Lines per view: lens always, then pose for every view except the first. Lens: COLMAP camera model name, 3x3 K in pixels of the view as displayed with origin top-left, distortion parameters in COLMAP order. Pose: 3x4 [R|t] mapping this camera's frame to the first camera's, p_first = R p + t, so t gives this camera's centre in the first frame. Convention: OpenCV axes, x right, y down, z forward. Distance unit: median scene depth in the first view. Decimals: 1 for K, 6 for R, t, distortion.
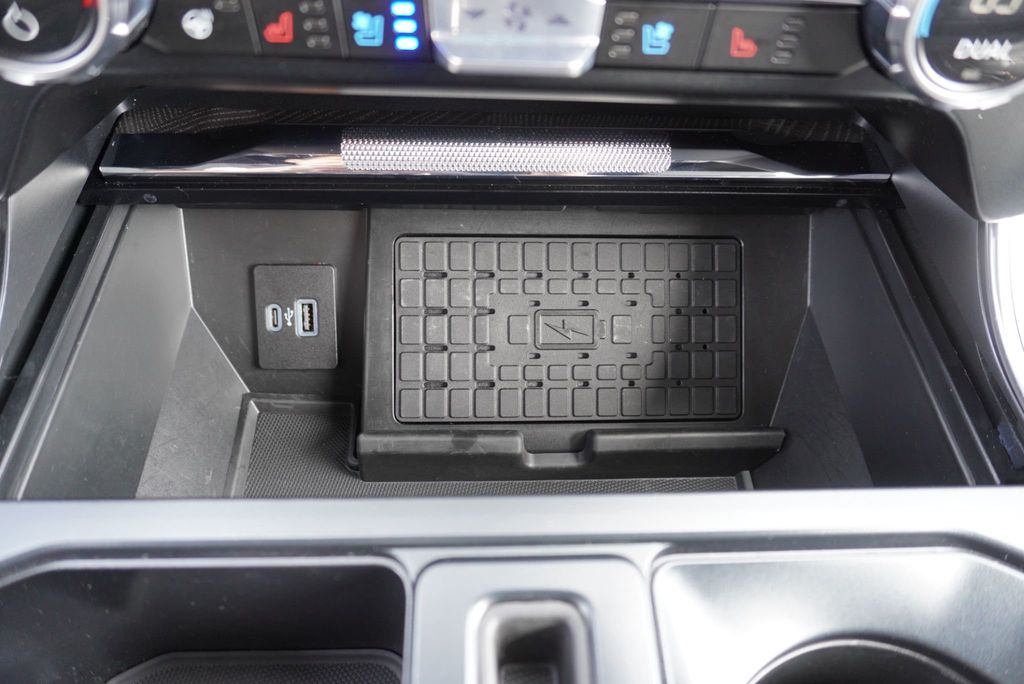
lens RADIAL K [[708.6, 0, 513.2], [0, 708.6, 344.7], [0, 0, 1]] dist [-0.039510, 0.035675]
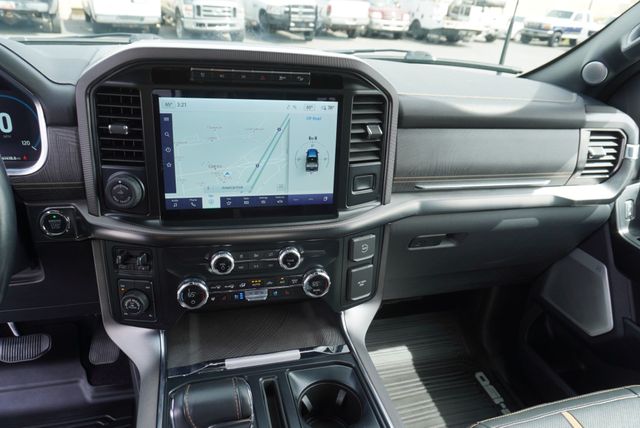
lens RADIAL K [[442.9, 0, 317.9], [0, 442.9, 219.3], [0, 0, 1]] dist [-0.039510, 0.035675]
pose [[0.969244, -0.080964, 0.232404, -0.385923], [0.180850, 0.874792, -0.449480, 1.071185], [-0.166914, 0.477686, 0.862529, -3.509015]]
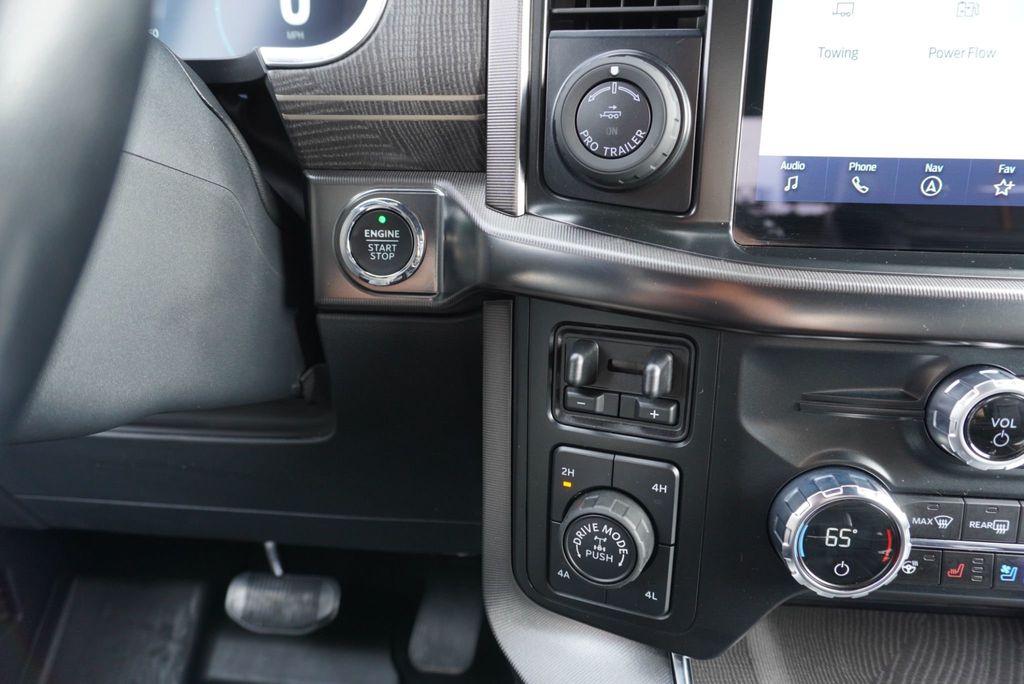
lens RADIAL K [[708.6, 0, 510.4], [0, 708.6, 336.4], [0, 0, 1]] dist [-0.039510, 0.035675]
pose [[0.993754, -0.003996, -0.111517, -1.256709], [-0.061182, 0.816245, -0.574457, 0.158867], [0.093321, 0.577692, 0.810902, -0.901392]]
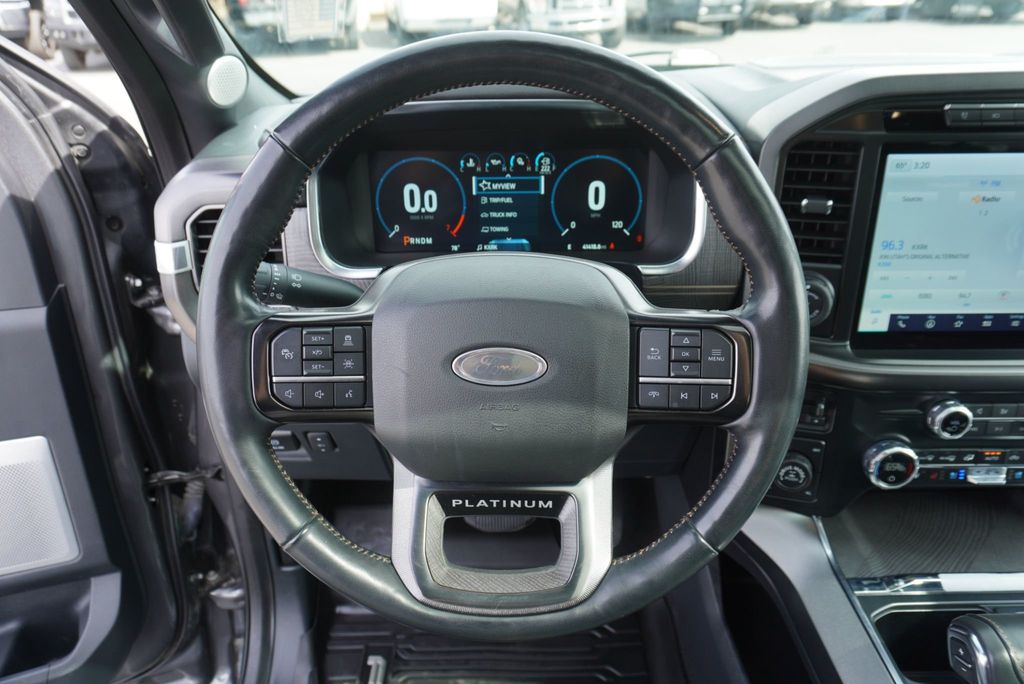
lens RADIAL K [[708.6, 0, 510.3], [0, 708.6, 349.6], [0, 0, 1]] dist [-0.039510, 0.035675]
pose [[0.997853, -0.043254, -0.049186, -2.798318], [0.016225, 0.890764, -0.454176, 0.836549], [0.063458, 0.452403, 0.889553, -3.569398]]
